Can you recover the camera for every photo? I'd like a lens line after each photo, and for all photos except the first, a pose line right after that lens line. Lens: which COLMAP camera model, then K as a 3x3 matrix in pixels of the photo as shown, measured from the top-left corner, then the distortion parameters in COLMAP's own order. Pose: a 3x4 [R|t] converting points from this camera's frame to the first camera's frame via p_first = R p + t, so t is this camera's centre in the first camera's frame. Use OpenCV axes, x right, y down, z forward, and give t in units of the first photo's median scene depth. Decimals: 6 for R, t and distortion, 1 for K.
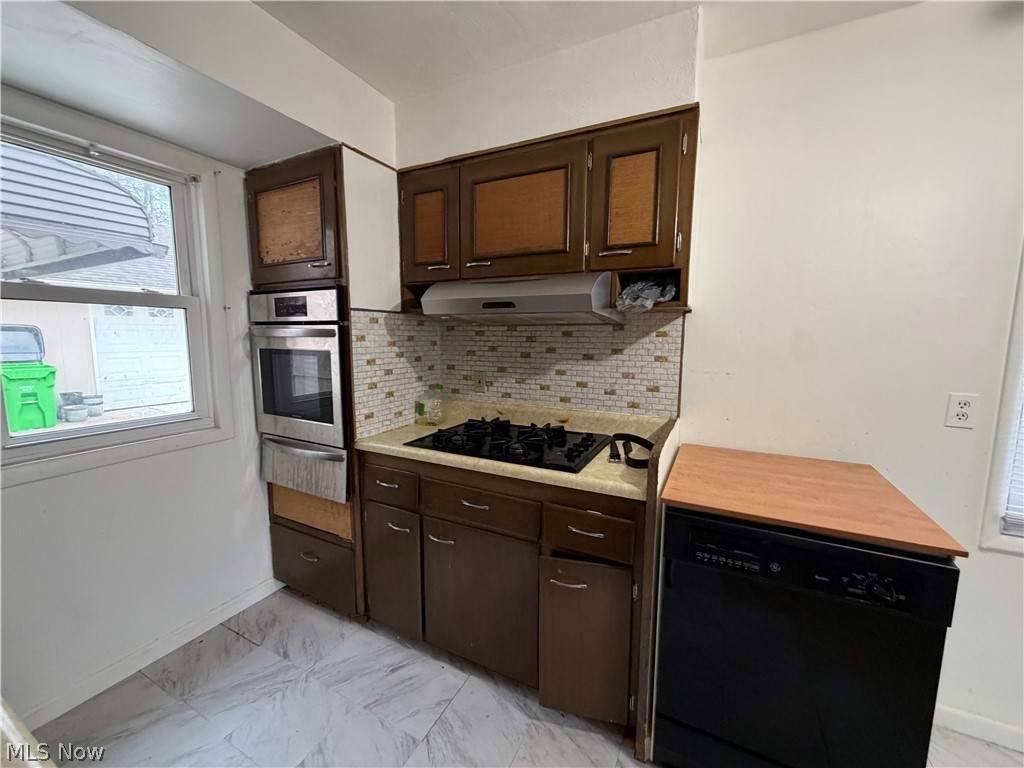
lens RADIAL K [[407.6, 0, 509.3], [0, 407.6, 383.7], [0, 0, 1]] dist [0.000319, 0.000127]
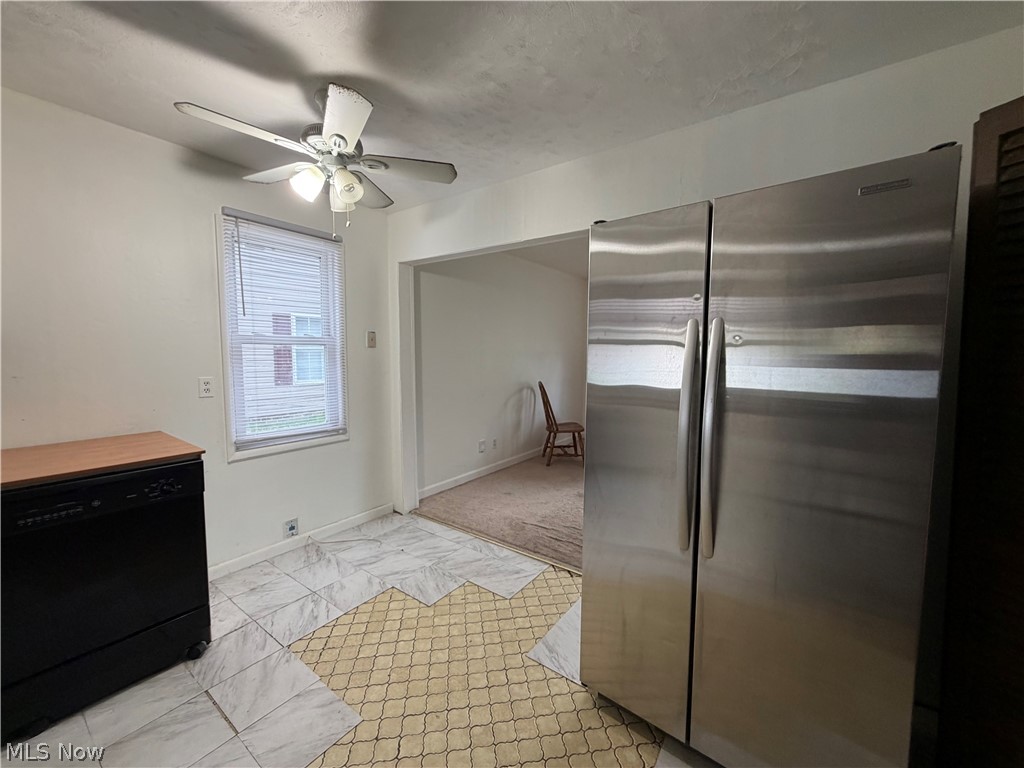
lens RADIAL K [[407.6, 0, 509.3], [0, 407.6, 383.7], [0, 0, 1]] dist [0.000319, 0.000127]
pose [[0.155291, -0.084626, 0.984237, -0.284220], [0.113436, 0.991261, 0.067332, 0.061424], [-0.981334, 0.101192, 0.163534, -0.401000]]
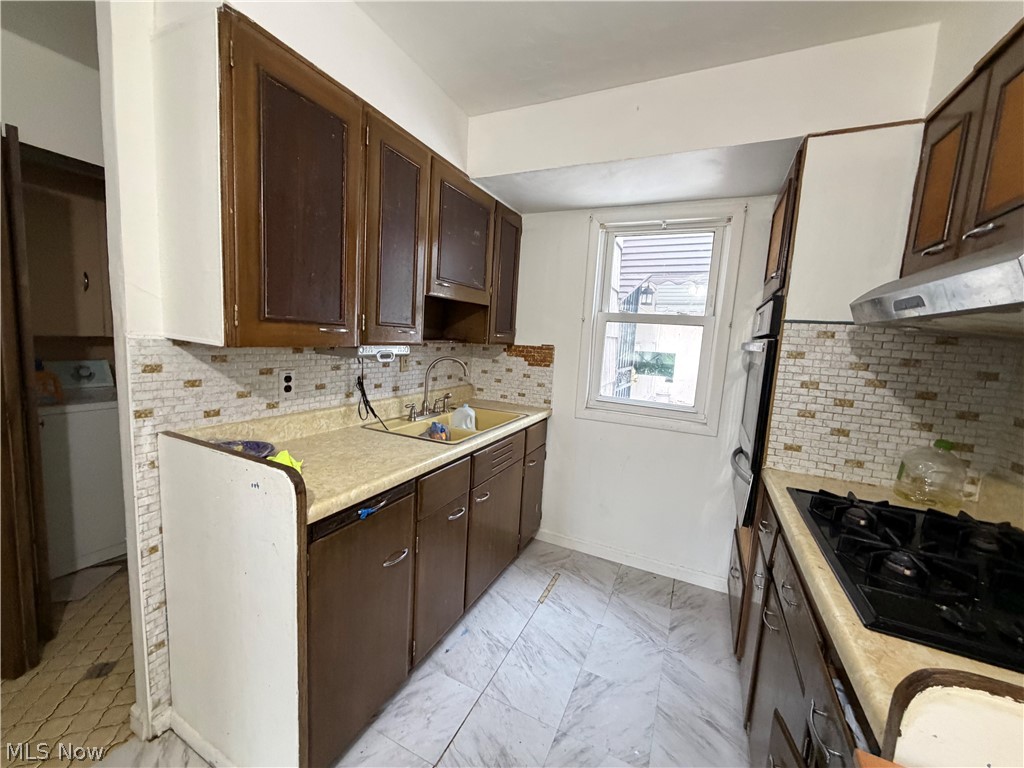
lens RADIAL K [[407.6, 0, 509.3], [0, 407.6, 383.7], [0, 0, 1]] dist [0.000319, 0.000127]
pose [[0.026273, 0.114812, -0.993040, 0.469734], [-0.177568, 0.978121, 0.108390, -0.037900], [0.983758, 0.173485, 0.046085, 0.374355]]
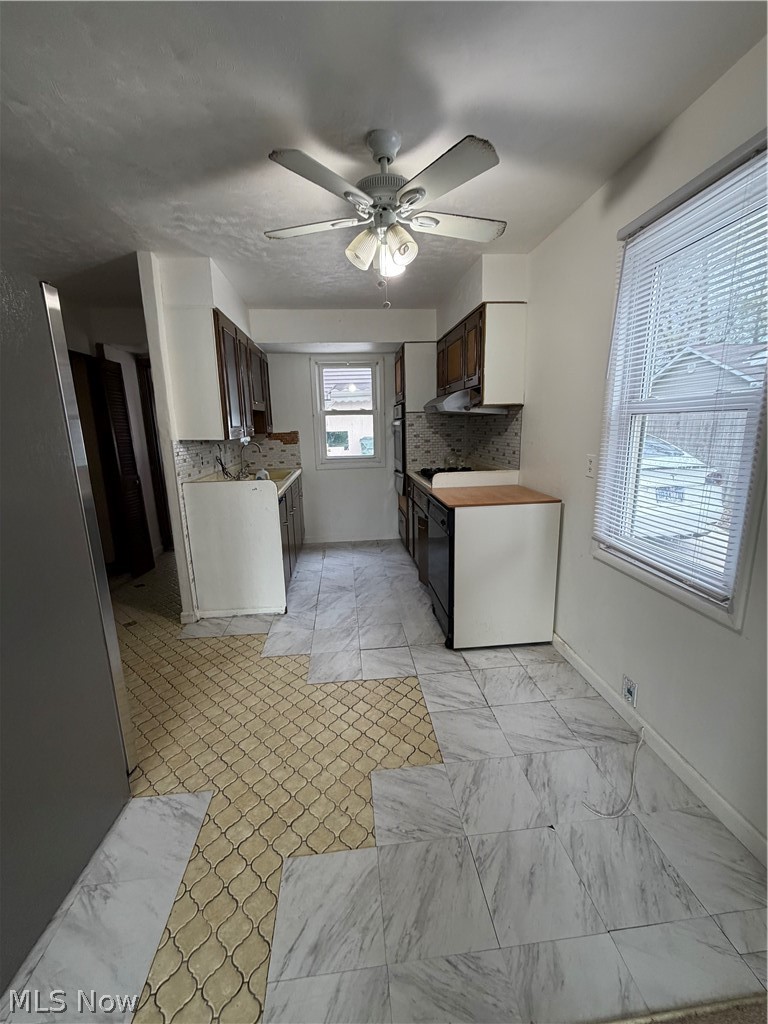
lens RADIAL K [[407.6, 0, 386.4], [0, 407.6, 507.6], [0, 0, 1]] dist [0.000319, 0.000127]
pose [[0.546718, 0.149057, -0.823943, 1.494603], [-0.073990, 0.988778, 0.129781, 0.058564], [0.834041, -0.009990, 0.551611, -0.376376]]
